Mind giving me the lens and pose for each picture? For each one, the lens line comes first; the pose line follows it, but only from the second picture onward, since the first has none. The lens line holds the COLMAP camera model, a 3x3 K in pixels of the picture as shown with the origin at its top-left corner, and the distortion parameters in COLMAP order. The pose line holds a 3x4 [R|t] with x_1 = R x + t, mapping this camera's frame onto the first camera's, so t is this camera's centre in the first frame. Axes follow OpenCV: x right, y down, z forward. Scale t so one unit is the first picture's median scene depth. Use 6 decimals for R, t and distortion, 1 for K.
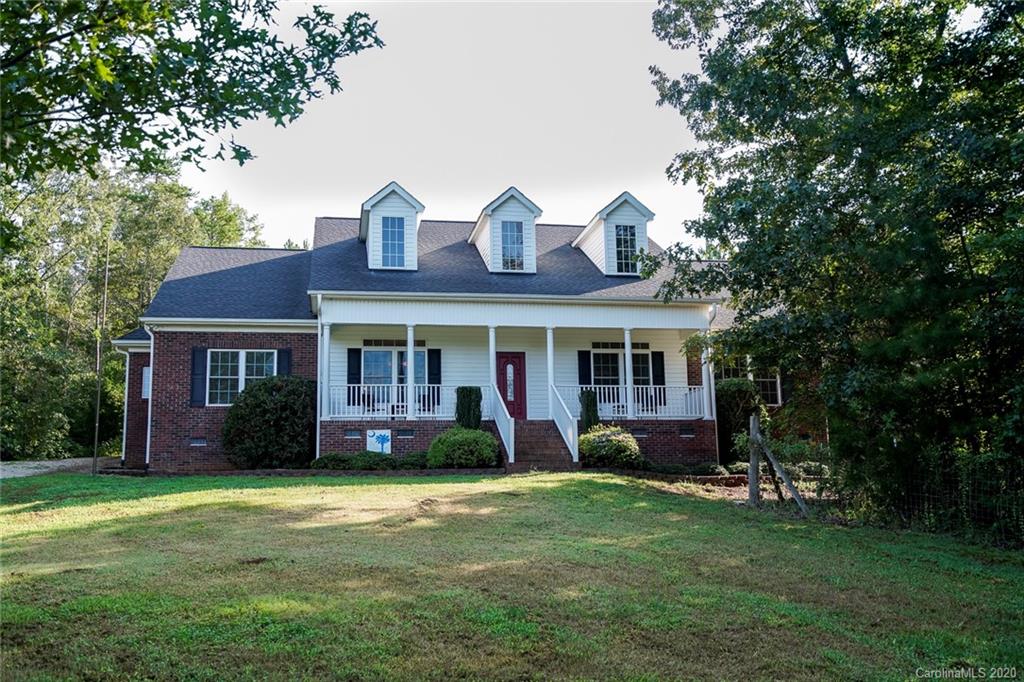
lens RADIAL K [[1033.9, 0, 512.1], [0, 1033.9, 342.0], [0, 0, 1]] dist [-0.012667, 0.000000]
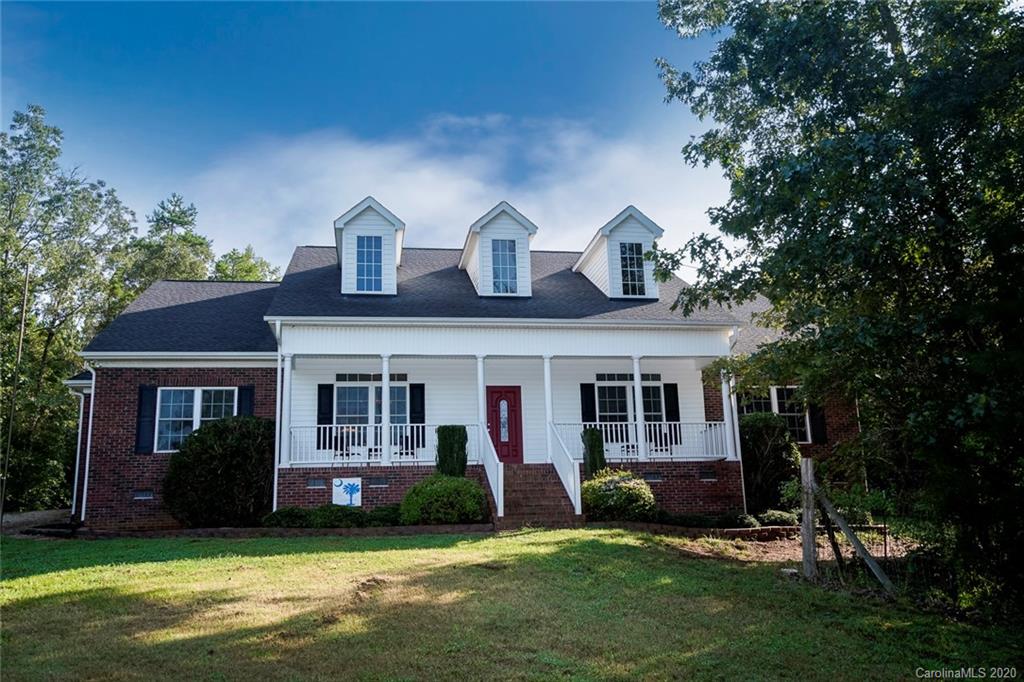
lens RADIAL K [[912.7, 0, 511.6], [0, 912.7, 340.2], [0, 0, 1]] dist [0.013155, 0.021596]
pose [[0.999709, -0.015566, -0.018414, 0.021458], [0.014578, 0.998510, -0.052589, 0.012442], [0.019205, 0.052306, 0.998446, 0.233954]]
